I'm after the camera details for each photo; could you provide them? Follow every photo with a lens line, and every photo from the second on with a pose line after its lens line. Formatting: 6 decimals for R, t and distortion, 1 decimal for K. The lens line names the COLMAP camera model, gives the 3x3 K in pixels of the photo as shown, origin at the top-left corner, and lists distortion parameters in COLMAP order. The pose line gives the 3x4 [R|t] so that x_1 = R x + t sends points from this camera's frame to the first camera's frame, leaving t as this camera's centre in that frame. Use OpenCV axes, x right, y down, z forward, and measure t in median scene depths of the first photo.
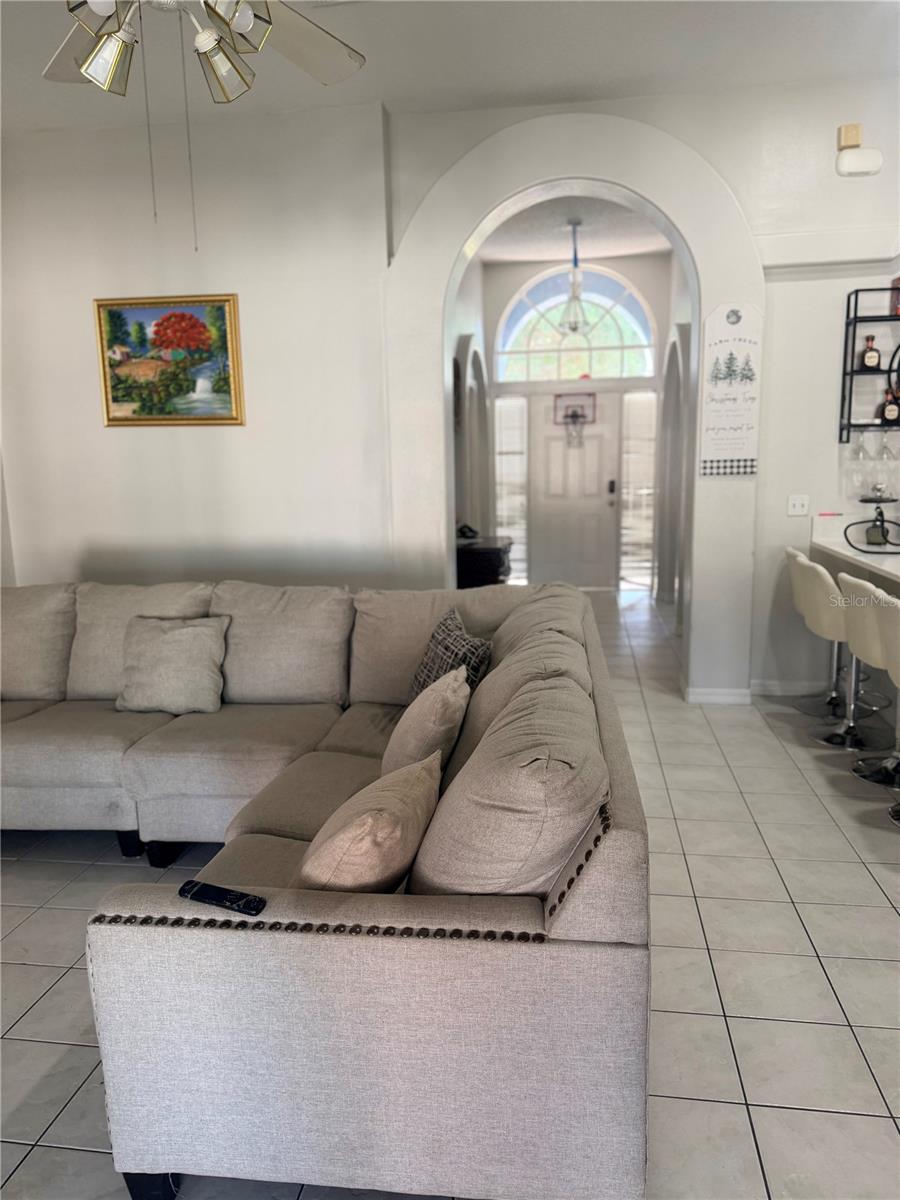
lens RADIAL K [[852.2, 0, 450.0], [0, 852.2, 600.0], [0, 0, 1]] dist [0.002512, -0.001120]
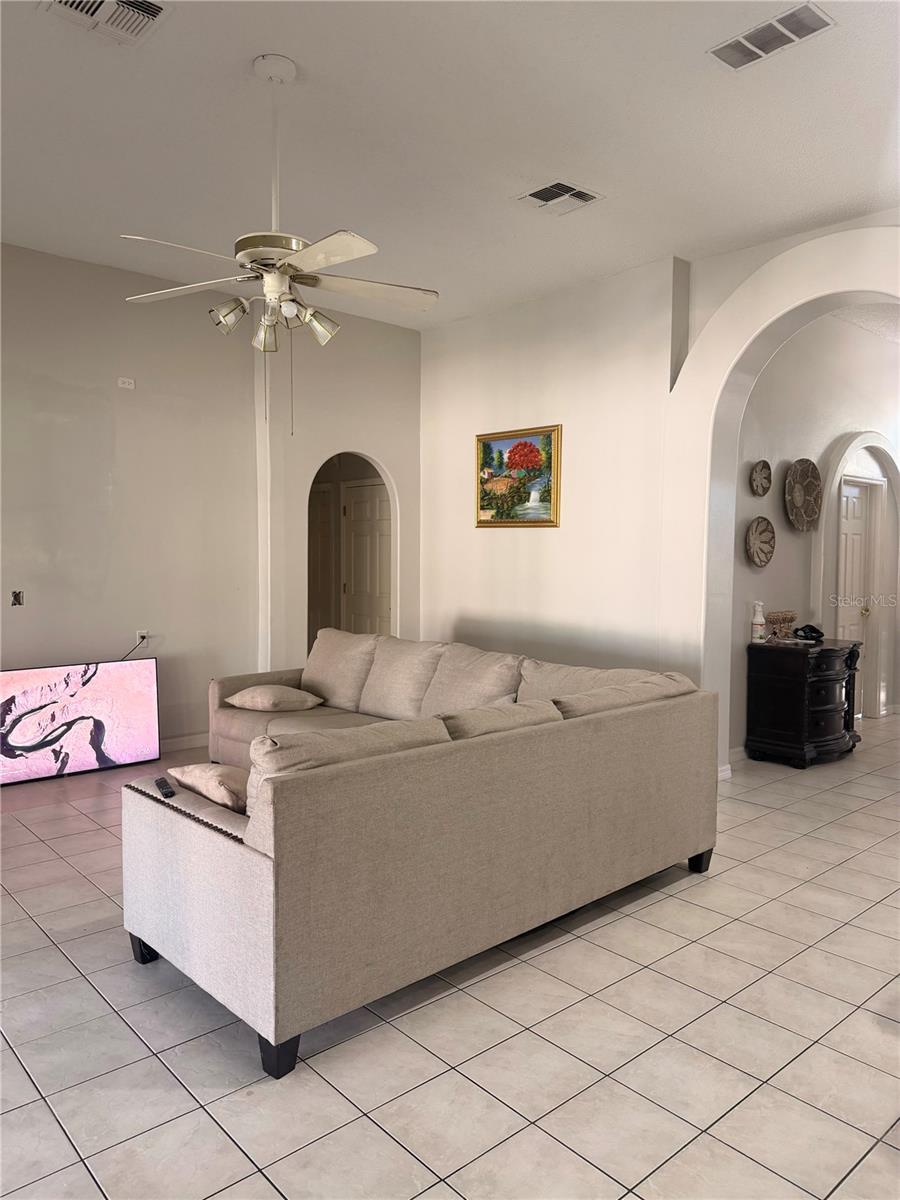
lens RADIAL K [[839.7, 0, 450.0], [0, 839.7, 600.0], [0, 0, 1]] dist [0.020475, -0.001242]
pose [[0.763794, 0.064060, -0.642273, 0.426851], [-0.130422, 0.989855, -0.056371, -0.010780], [0.632146, 0.126822, 0.764400, -0.020558]]
